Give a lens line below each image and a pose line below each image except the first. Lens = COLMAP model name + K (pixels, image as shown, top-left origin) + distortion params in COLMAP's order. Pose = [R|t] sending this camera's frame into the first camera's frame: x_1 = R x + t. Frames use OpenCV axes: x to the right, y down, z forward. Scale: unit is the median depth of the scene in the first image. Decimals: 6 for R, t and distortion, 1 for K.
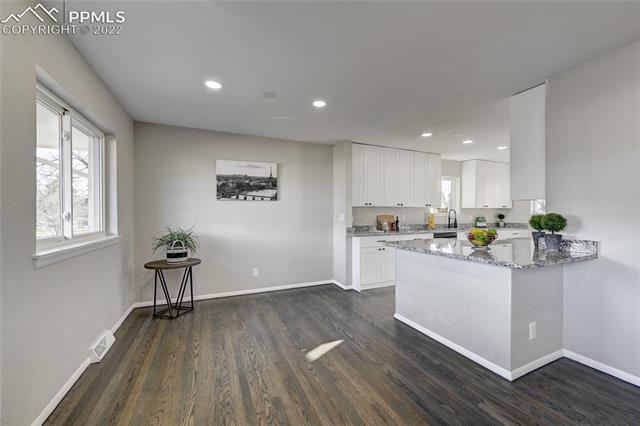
lens RADIAL K [[253.3, 0, 320.0], [0, 253.3, 213.0], [0, 0, 1]] dist [0.000139, -0.000018]
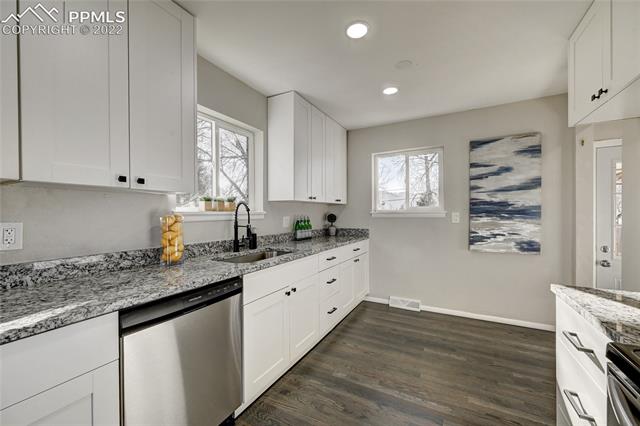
lens RADIAL K [[253.3, 0, 320.0], [0, 253.3, 213.0], [0, 0, 1]] dist [0.000139, -0.000018]
pose [[0.794595, -0.002334, 0.607135, 0.359084], [0.000109, 0.999993, 0.003700, 0.000392], [-0.607140, -0.002874, 0.794590, 0.585448]]
